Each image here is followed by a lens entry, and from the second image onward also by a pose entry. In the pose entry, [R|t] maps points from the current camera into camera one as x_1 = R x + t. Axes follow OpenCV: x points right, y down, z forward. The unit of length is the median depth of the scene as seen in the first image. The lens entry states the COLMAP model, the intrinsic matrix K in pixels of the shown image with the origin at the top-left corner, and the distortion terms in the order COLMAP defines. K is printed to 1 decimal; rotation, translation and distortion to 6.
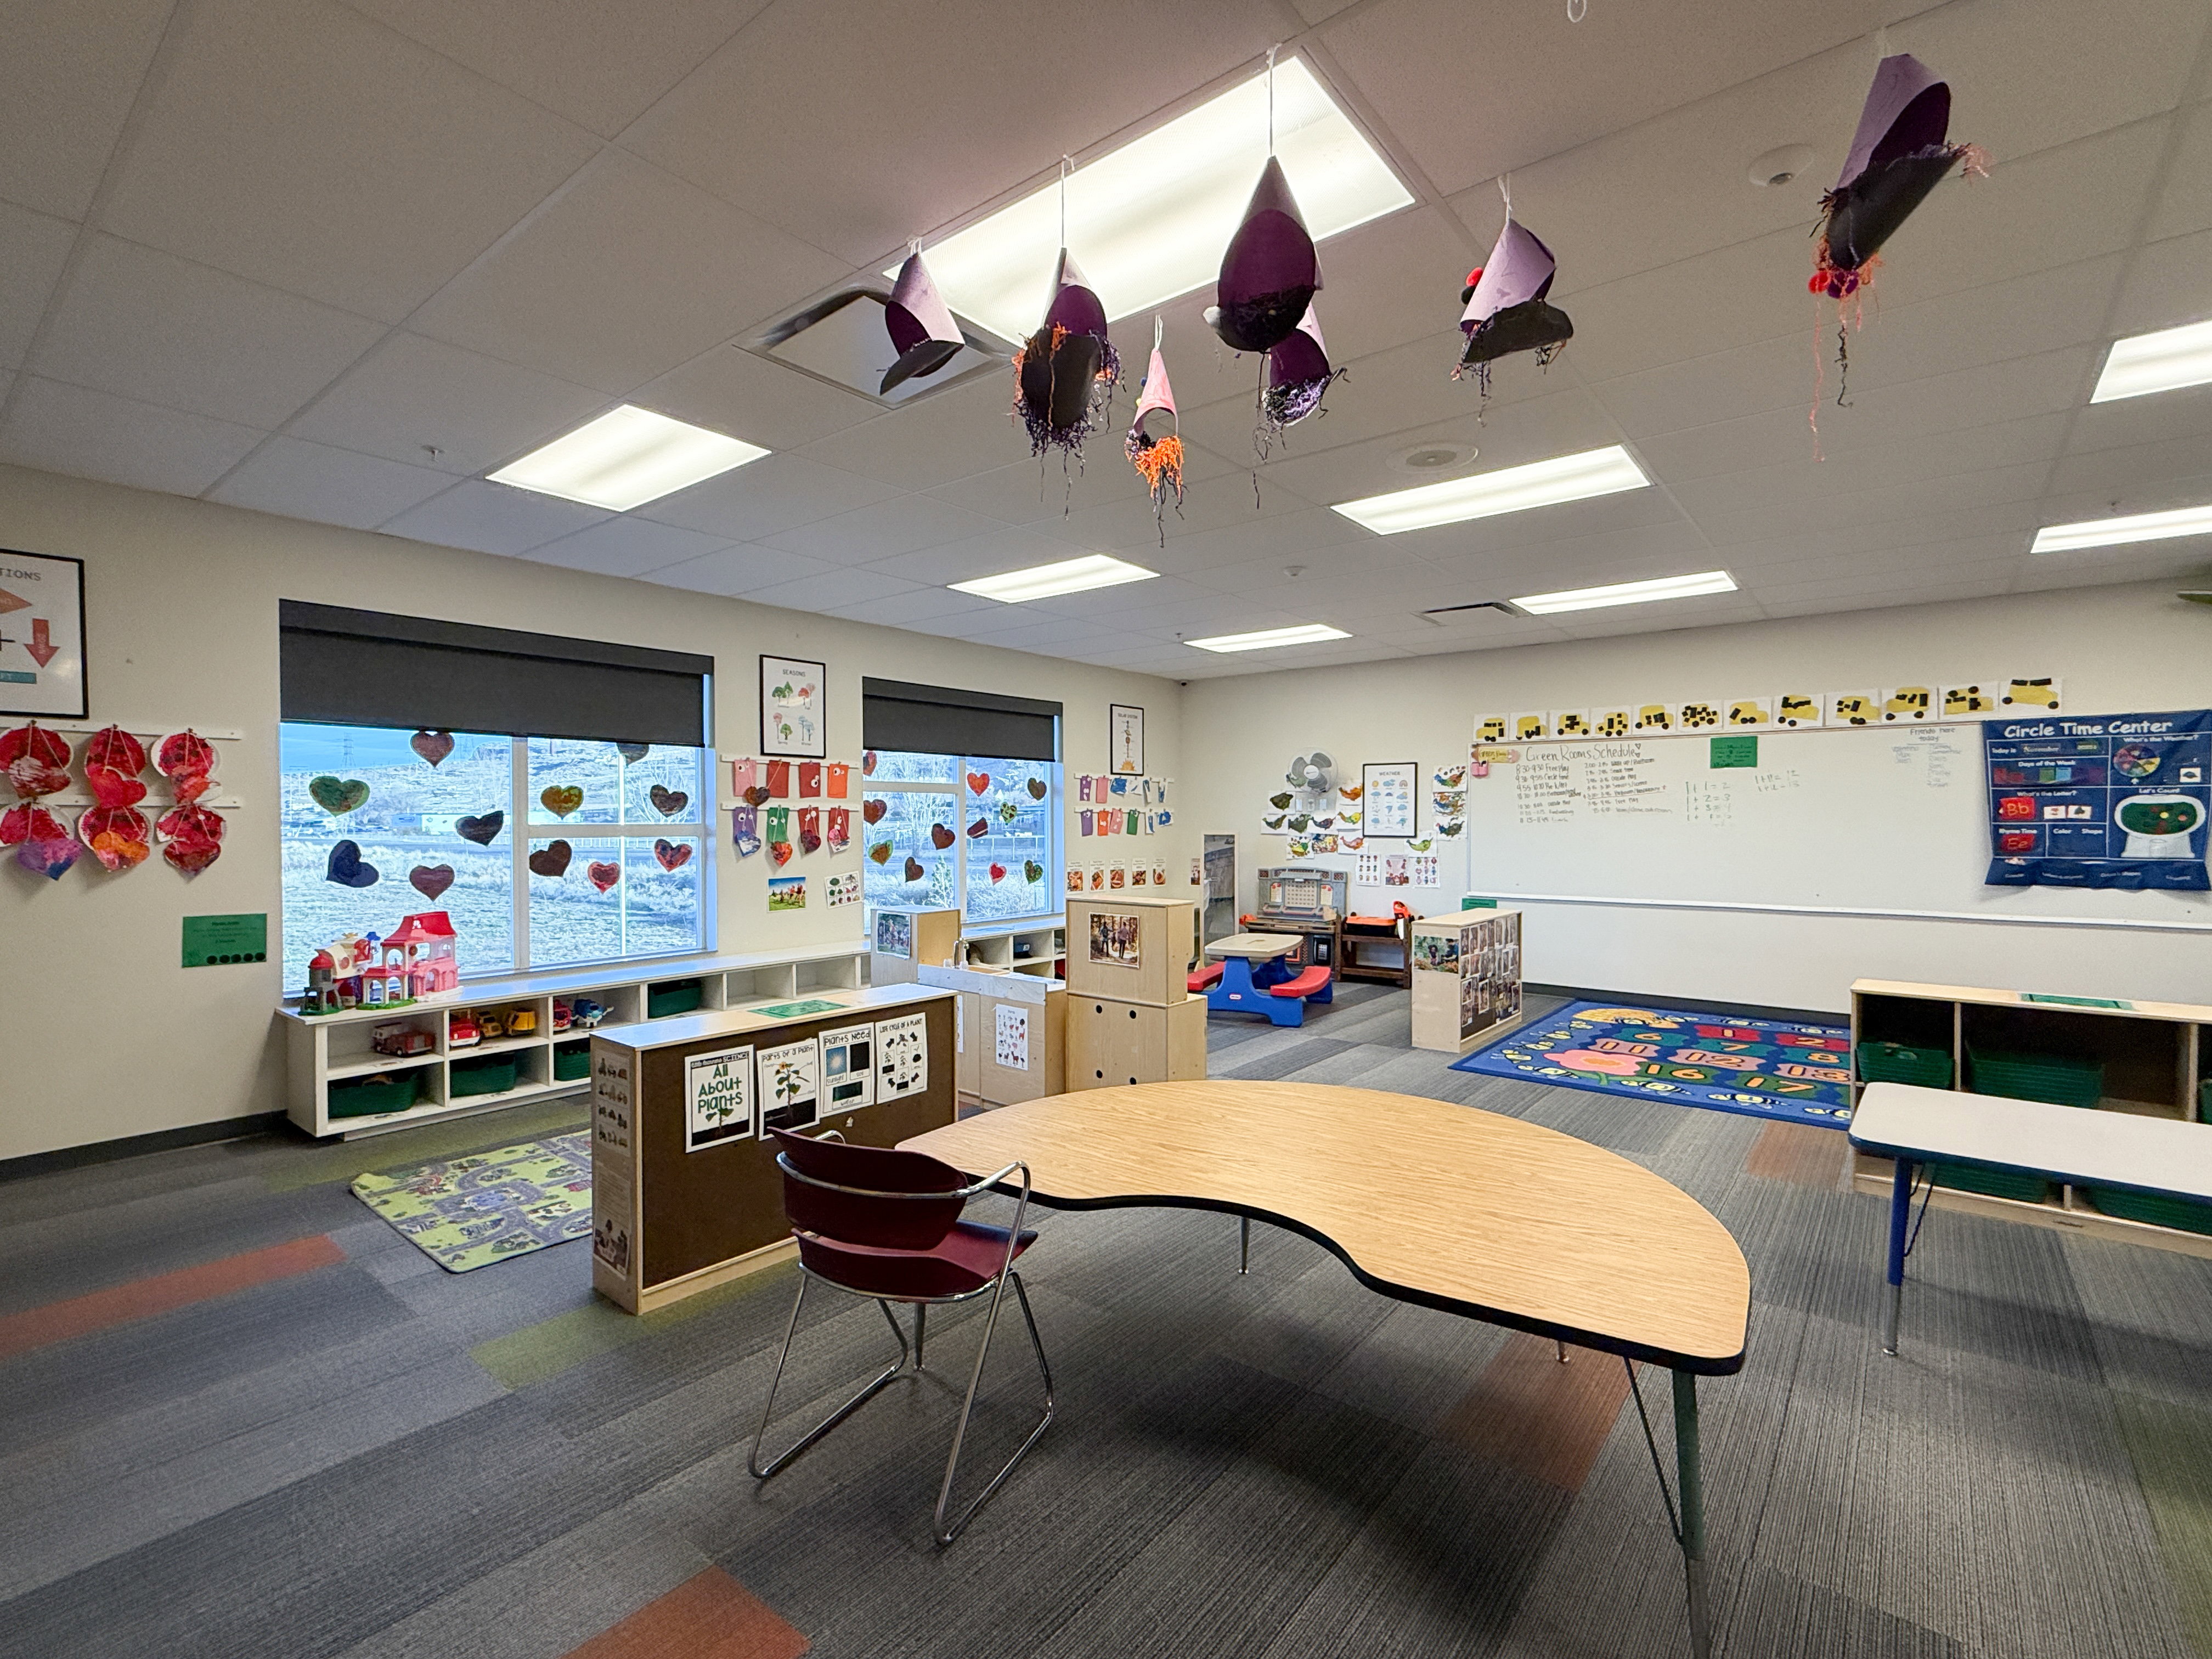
lens RADIAL K [[1024.9, 0, 1106.1], [0, 1024.9, 835.5], [0, 0, 1]] dist [-0.000432, 0.000534]
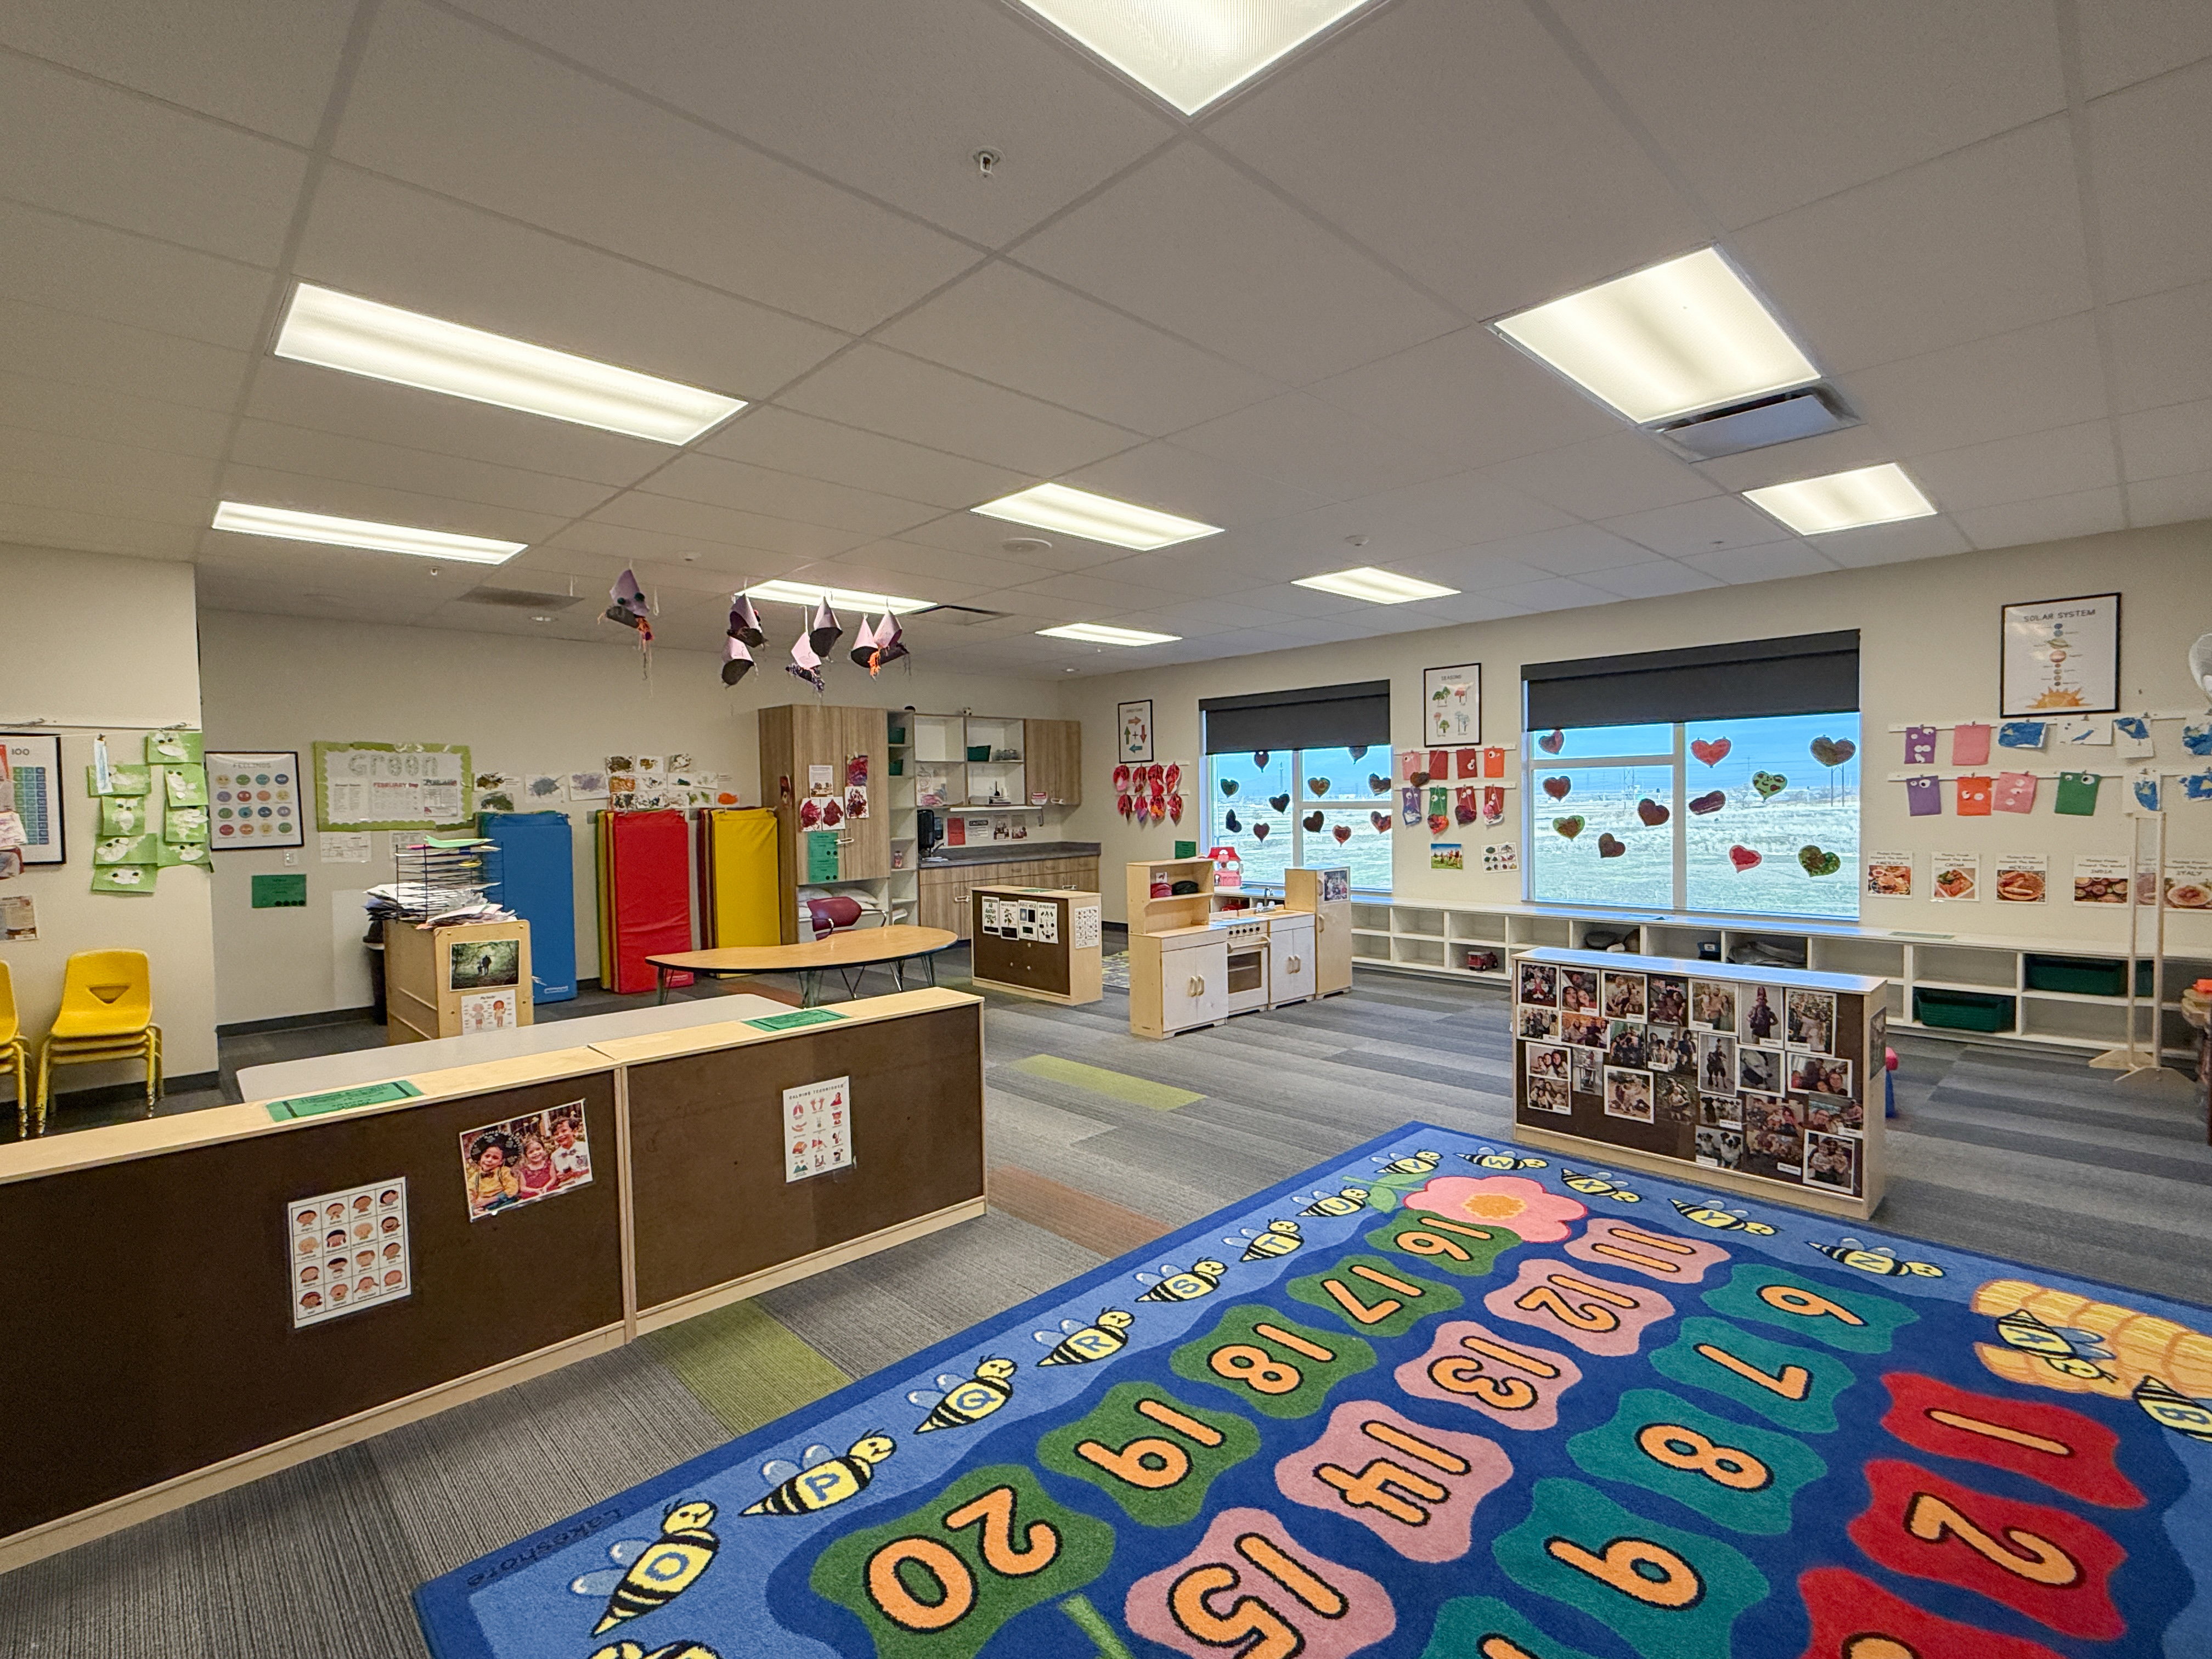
lens RADIAL K [[1024.9, 0, 1106.1], [0, 1024.9, 835.5], [0, 0, 1]] dist [-0.000432, 0.000534]
pose [[-0.123396, 0.041819, -0.991476, 0.997552], [0.002937, 0.999123, 0.041776, -0.022437], [0.992353, 0.002243, -0.123411, 0.760262]]
